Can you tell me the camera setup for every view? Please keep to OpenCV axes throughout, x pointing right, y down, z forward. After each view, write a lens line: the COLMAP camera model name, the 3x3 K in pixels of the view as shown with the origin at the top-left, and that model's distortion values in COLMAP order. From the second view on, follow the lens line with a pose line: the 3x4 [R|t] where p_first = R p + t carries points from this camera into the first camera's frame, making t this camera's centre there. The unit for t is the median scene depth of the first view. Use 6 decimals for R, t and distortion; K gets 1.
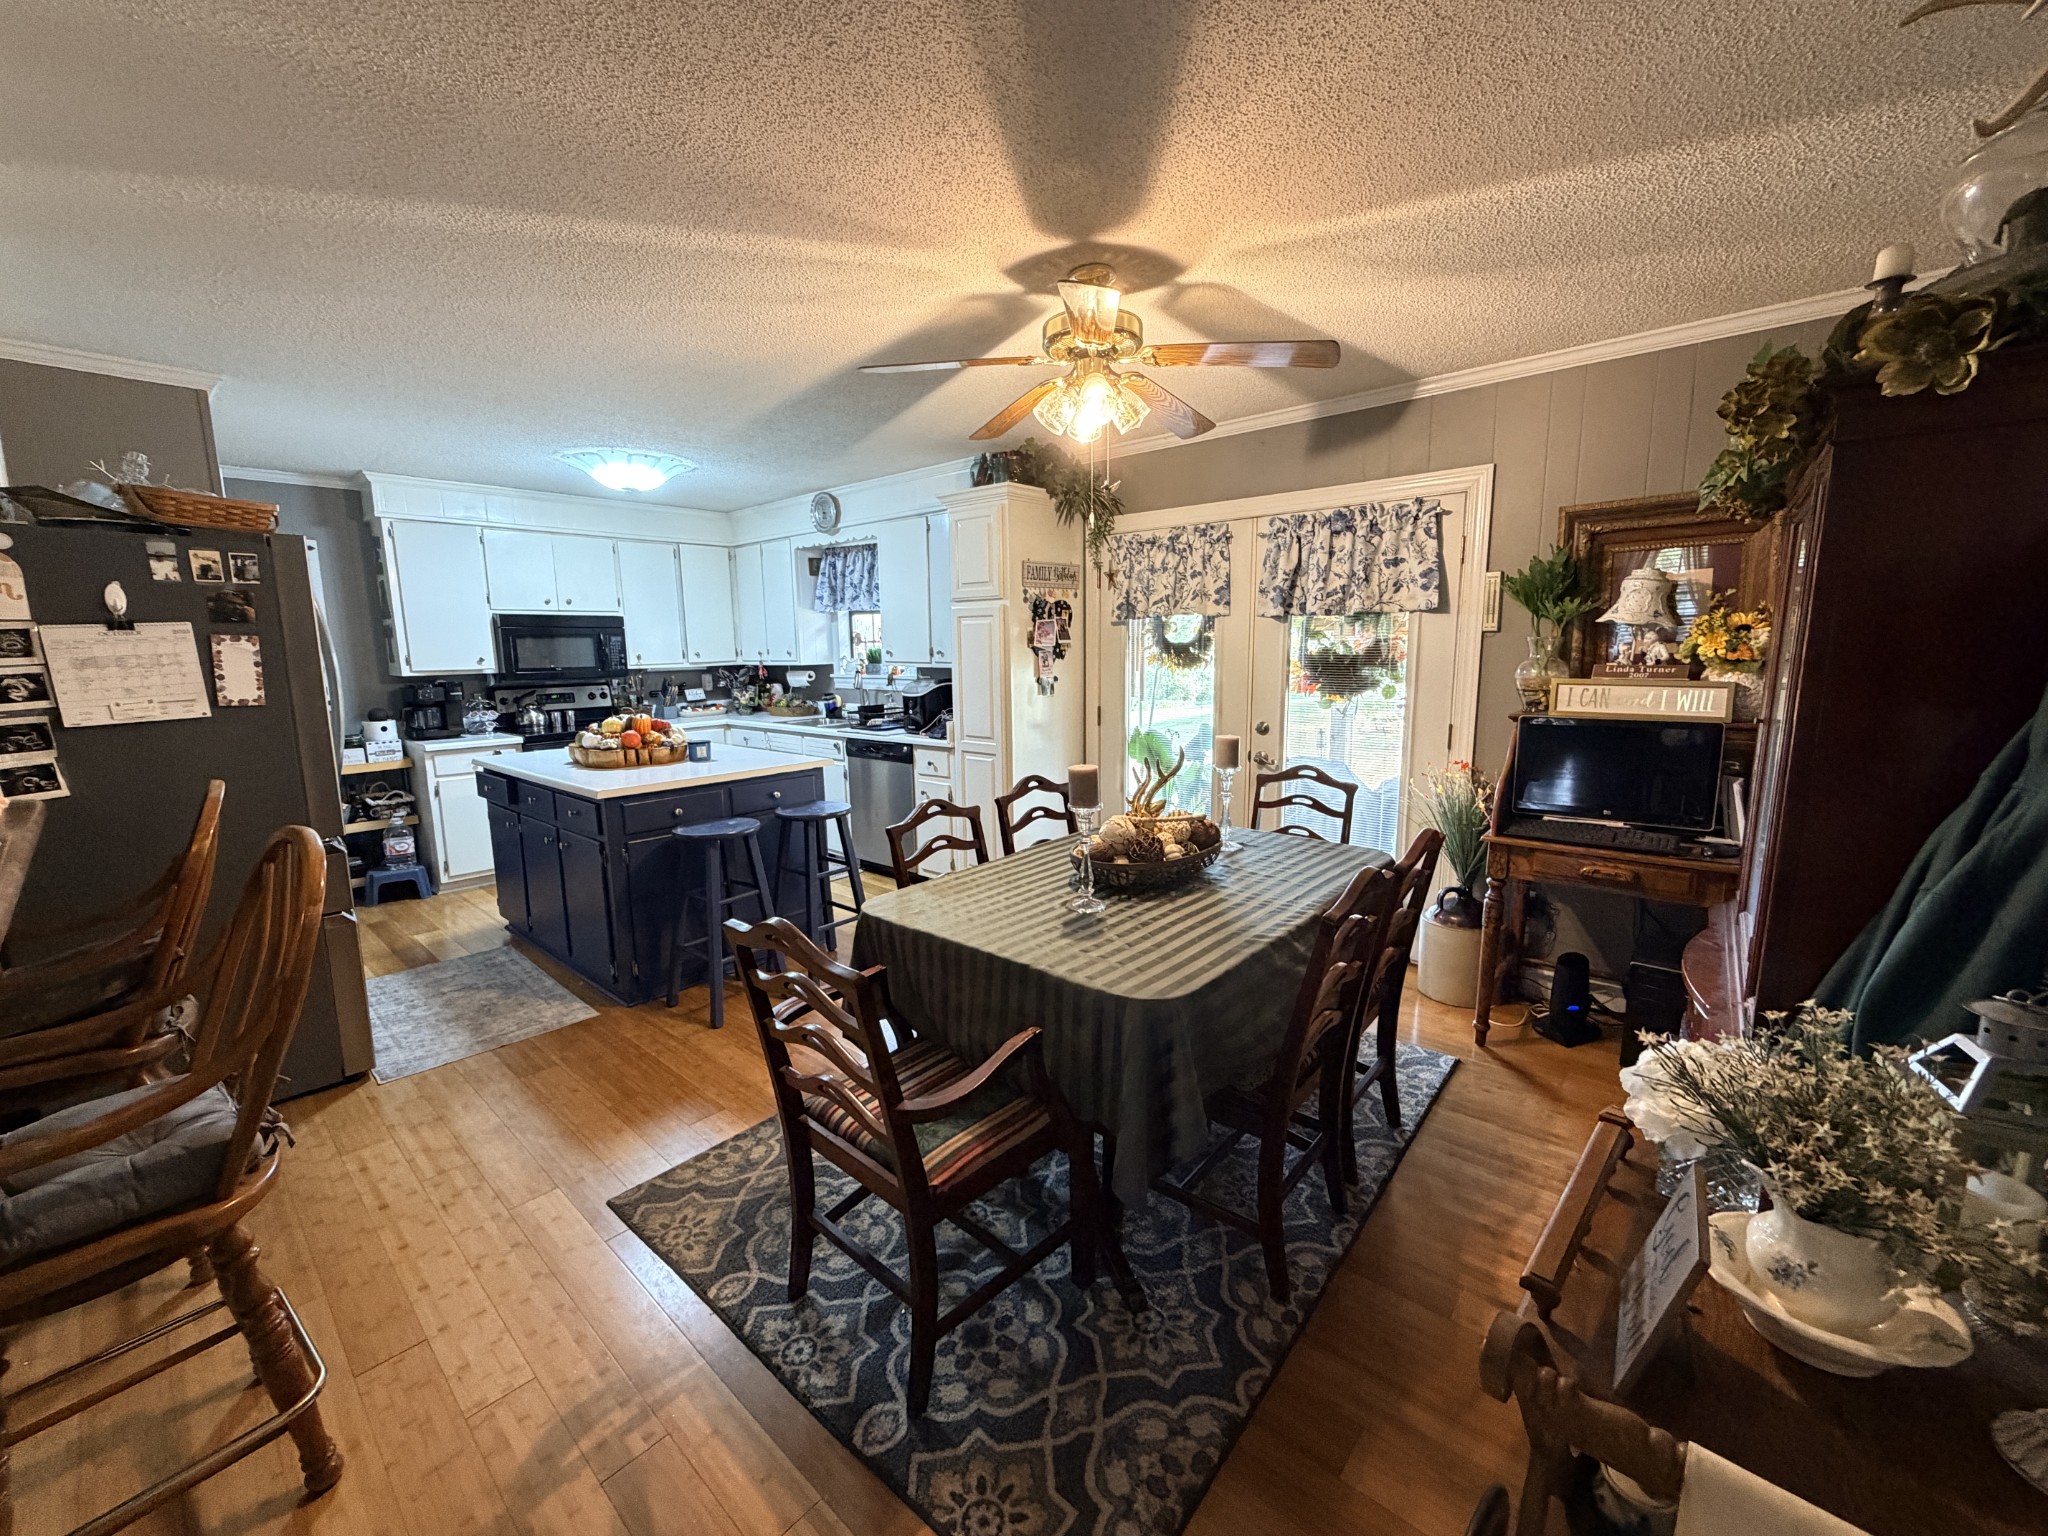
lens RADIAL K [[812.0, 0, 1019.5], [0, 812.0, 771.2], [0, 0, 1]] dist [0.001185, -0.000054]
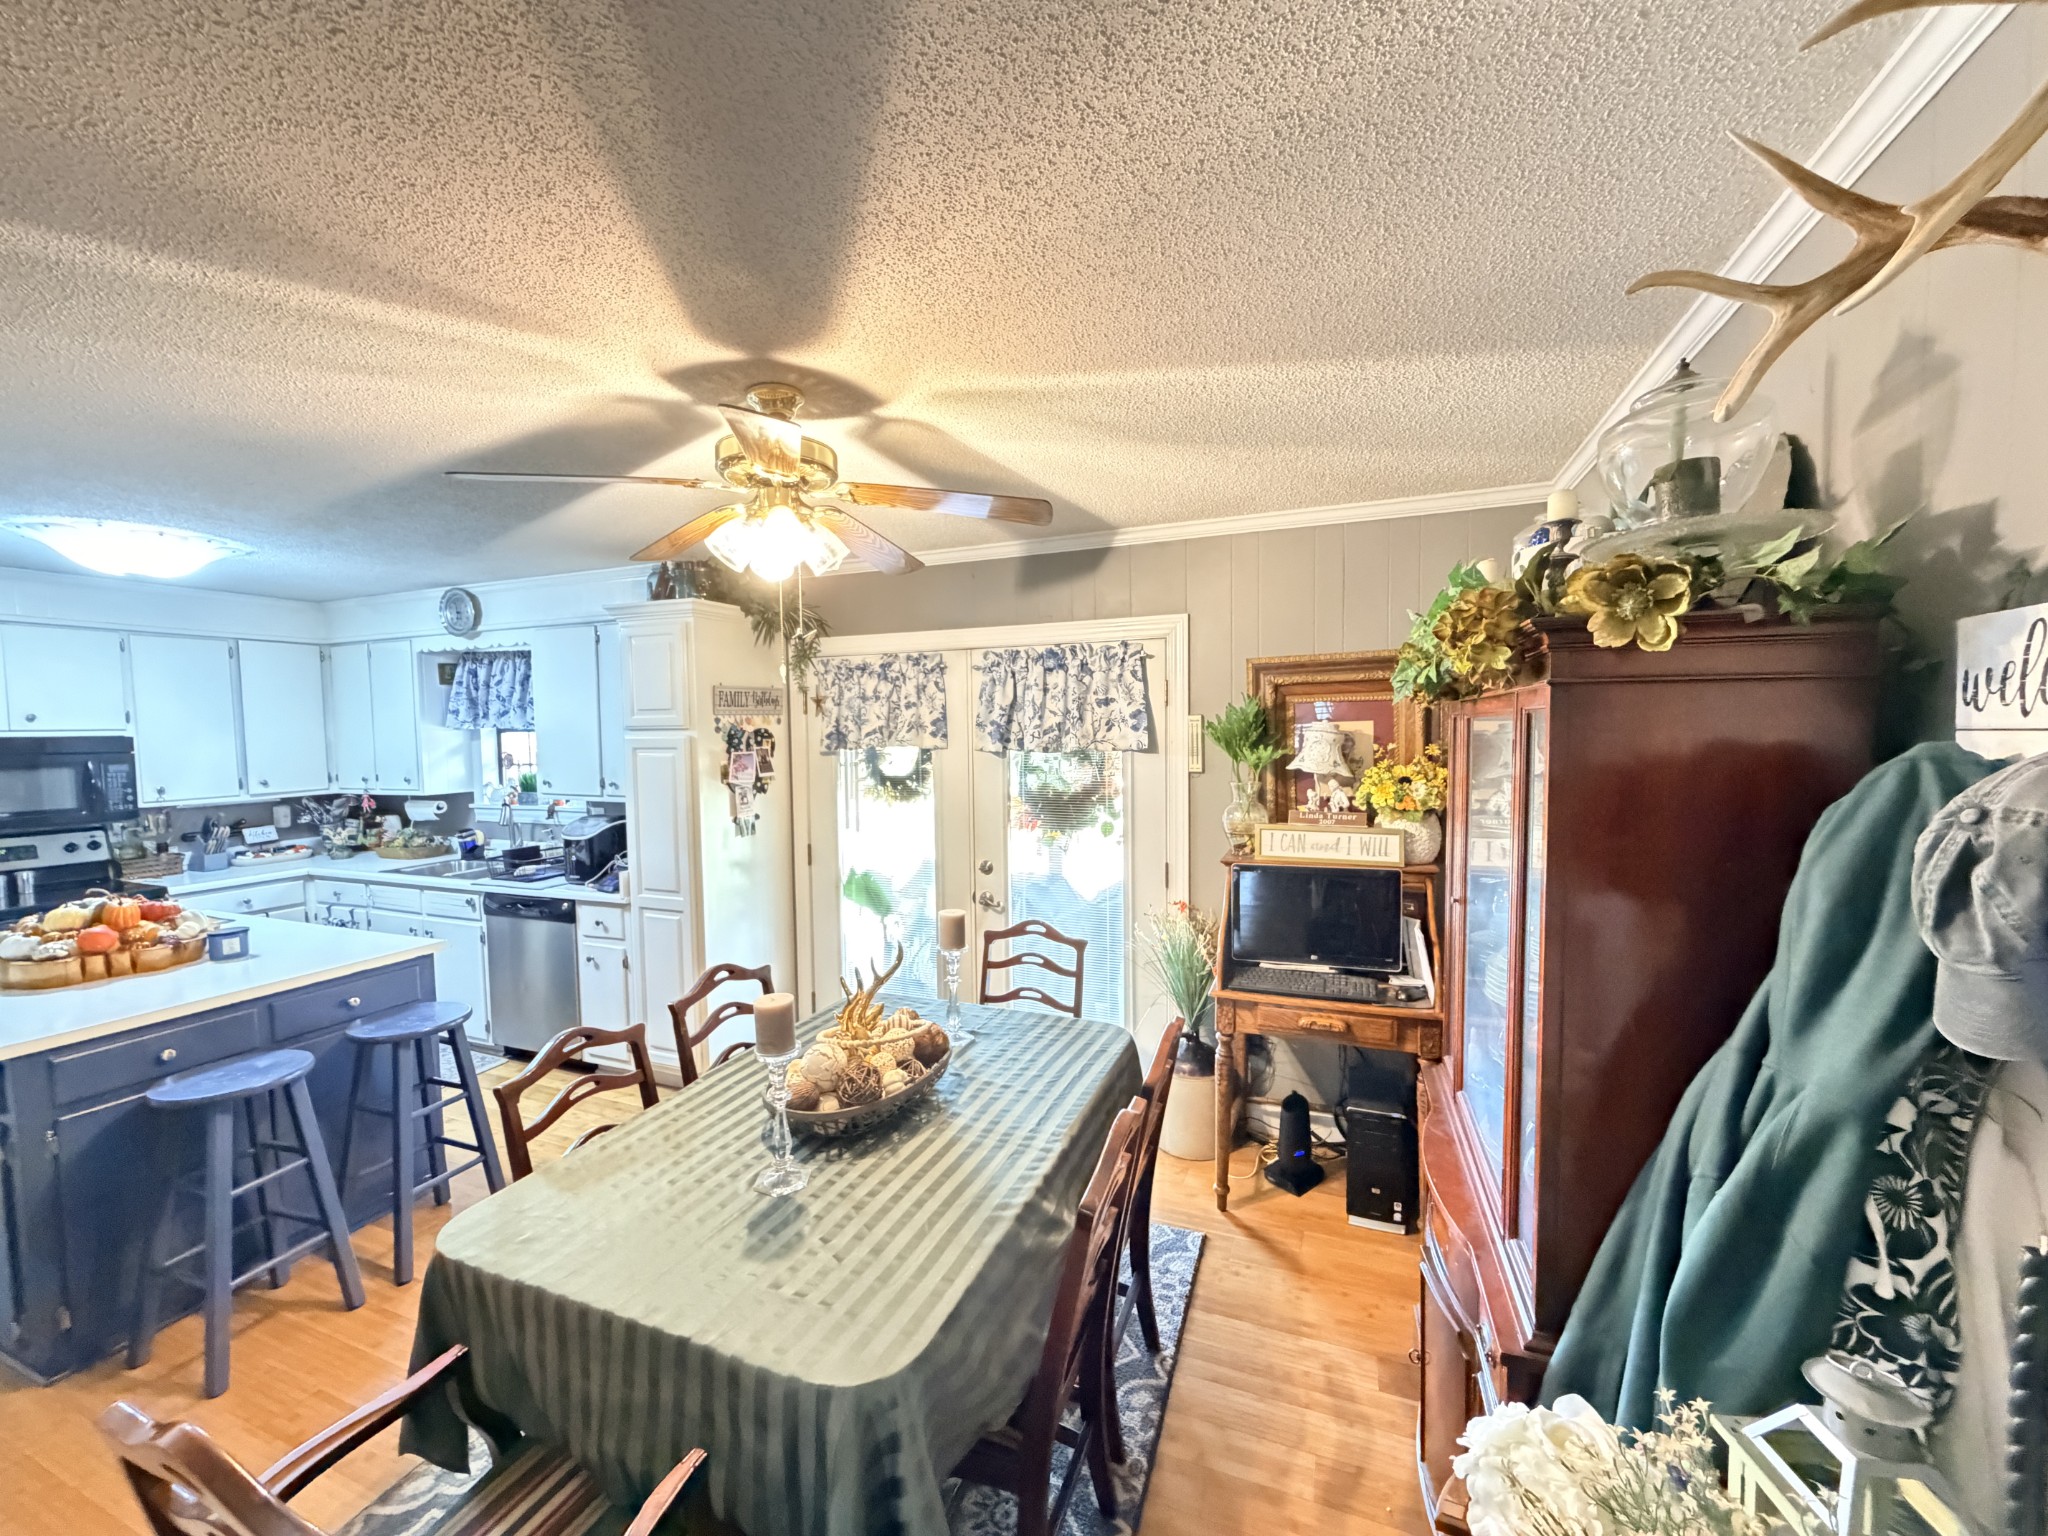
lens RADIAL K [[812.0, 0, 1016.2], [0, 812.0, 769.4], [0, 0, 1]] dist [0.001185, -0.000054]
pose [[0.944311, -0.015873, 0.328670, 0.039031], [0.050888, 0.993864, -0.098211, -0.114344], [-0.325094, 0.109467, 0.939325, 0.148243]]
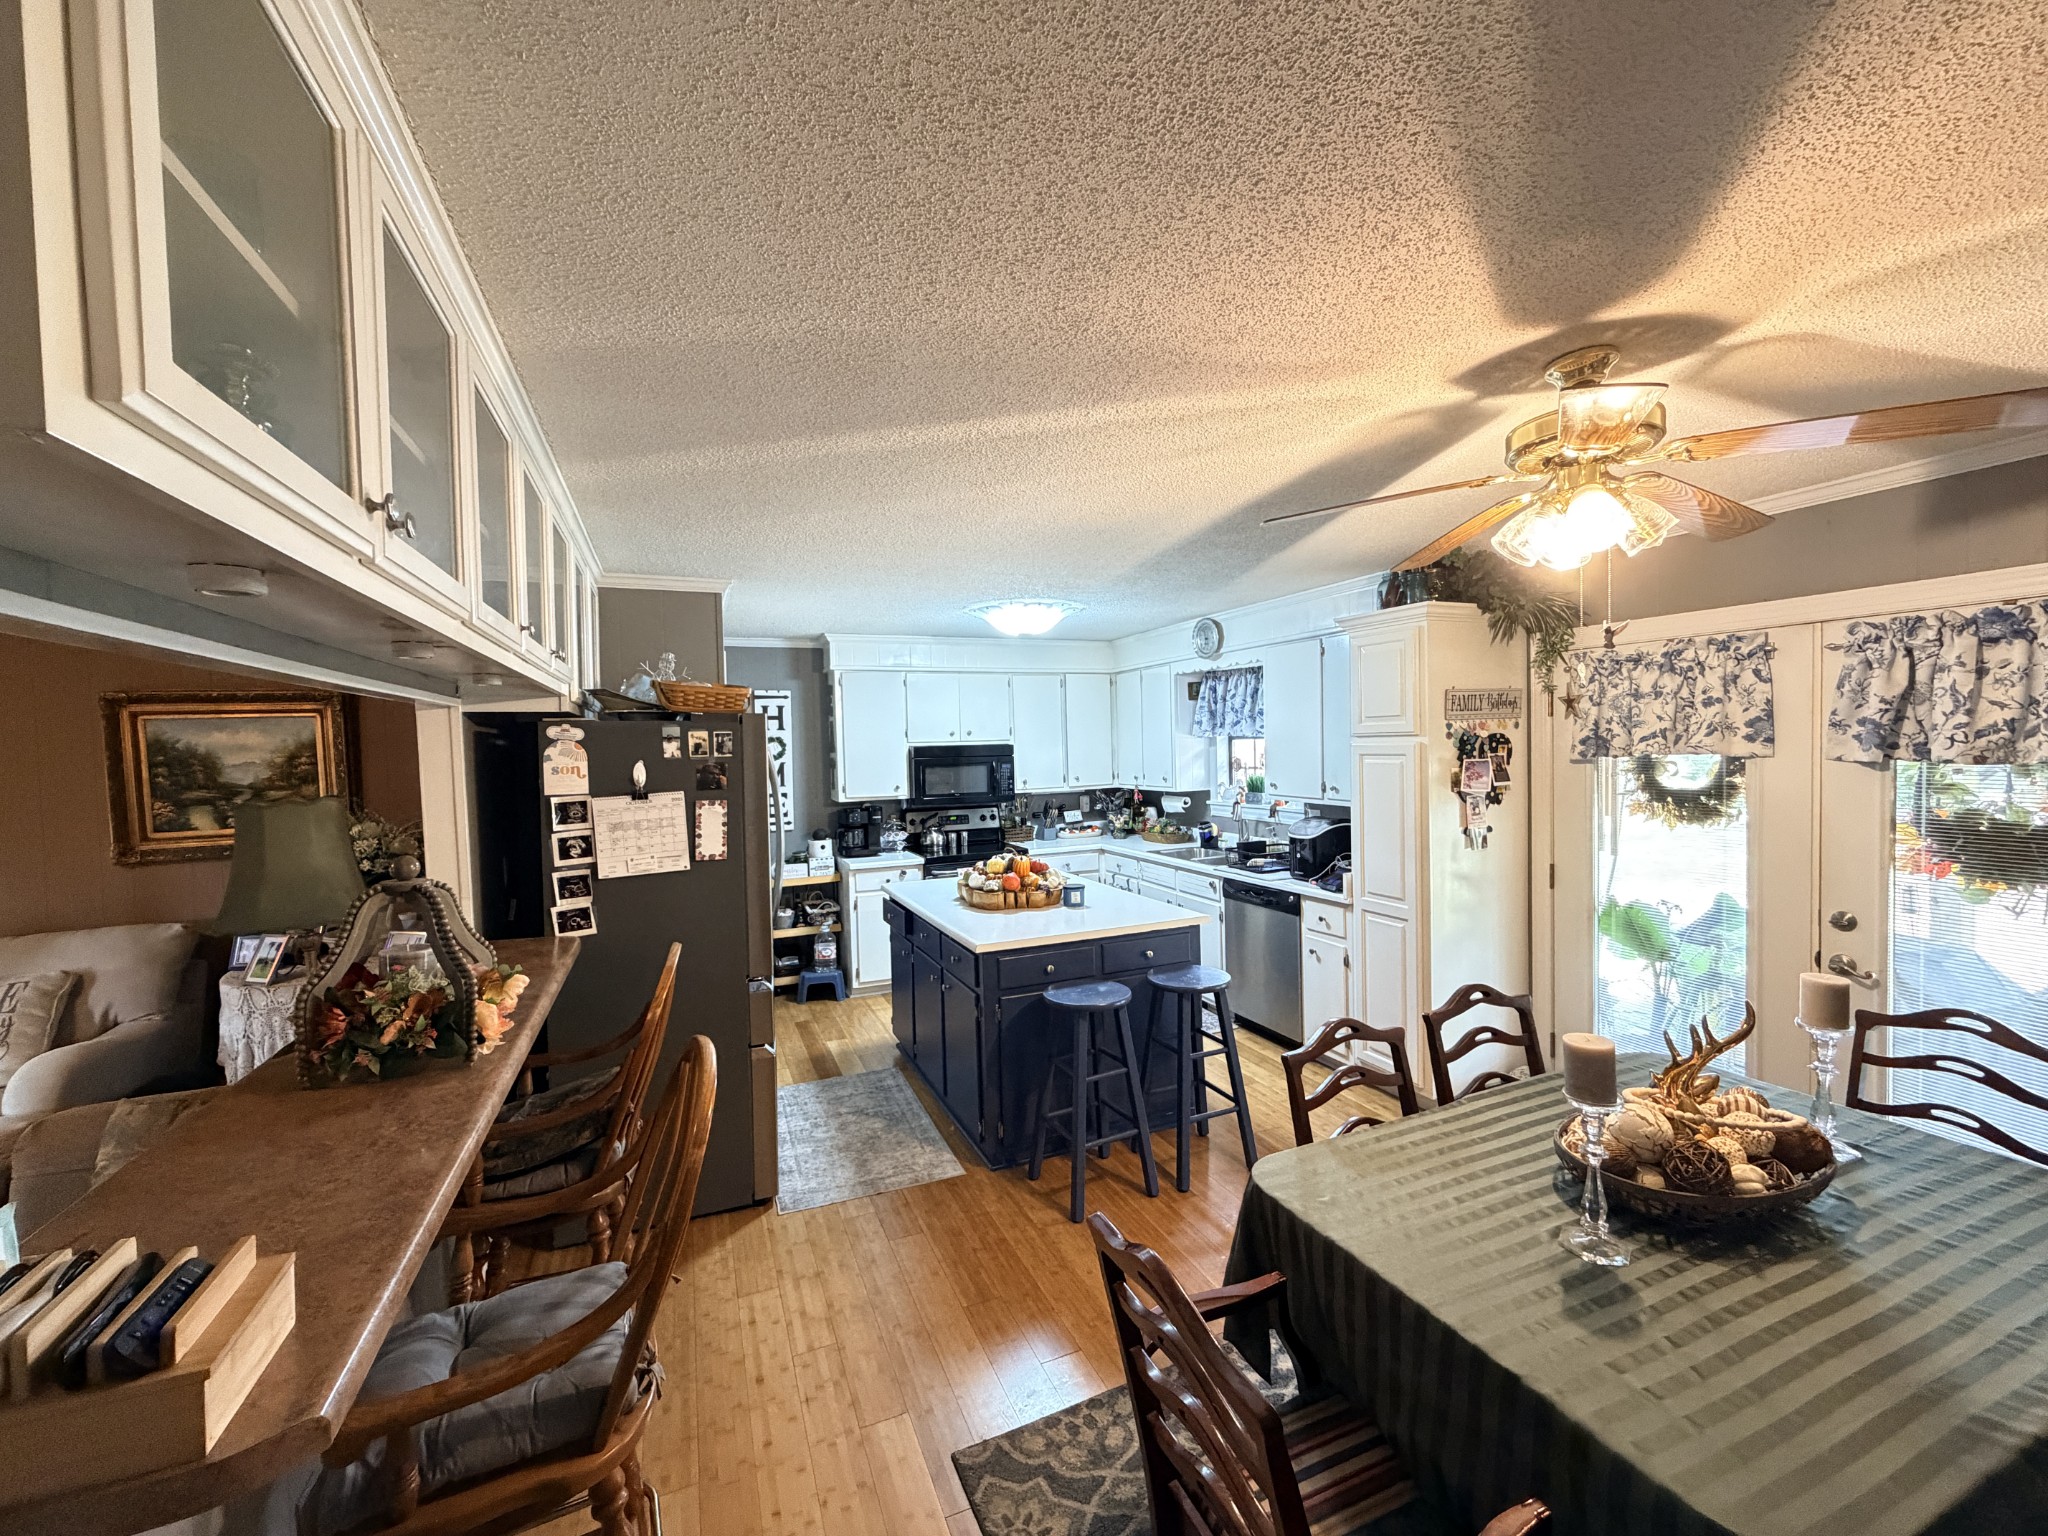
lens RADIAL K [[812.0, 0, 1023.1], [0, 812.0, 770.0], [0, 0, 1]] dist [0.001185, -0.000054]
pose [[0.904014, 0.005328, -0.427470, -0.052195], [-0.053843, 0.993379, -0.101486, -0.115979], [0.424099, 0.114761, 0.898315, 0.127569]]
